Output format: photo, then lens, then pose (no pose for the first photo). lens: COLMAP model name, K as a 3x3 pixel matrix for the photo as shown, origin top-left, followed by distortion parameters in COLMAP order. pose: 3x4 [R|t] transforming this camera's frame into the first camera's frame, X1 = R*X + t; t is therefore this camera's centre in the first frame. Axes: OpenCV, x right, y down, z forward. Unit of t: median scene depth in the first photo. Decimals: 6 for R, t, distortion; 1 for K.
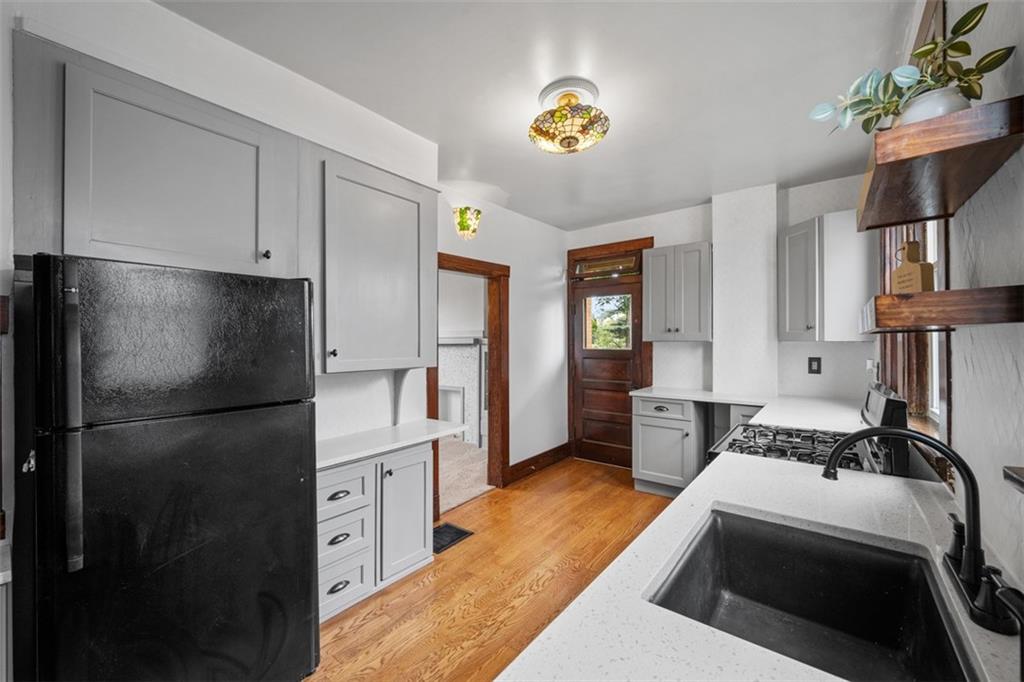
lens RADIAL K [[400.4, 0, 510.4], [0, 400.4, 343.6], [0, 0, 1]] dist [0.000914, 0.000012]
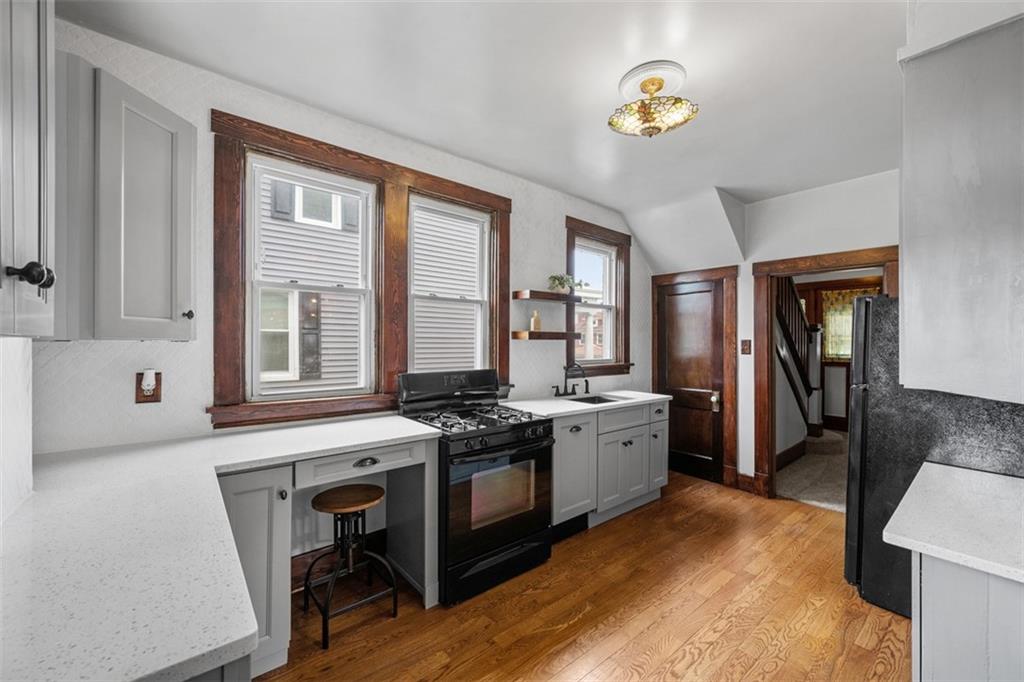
lens RADIAL K [[400.4, 0, 512.6], [0, 400.4, 342.4], [0, 0, 1]] dist [0.000914, 0.000012]
pose [[-0.979121, 0.001109, 0.203277, 0.252656], [0.000470, 0.999995, -0.003193, 0.001019], [-0.203280, -0.003030, -0.979116, 1.853969]]
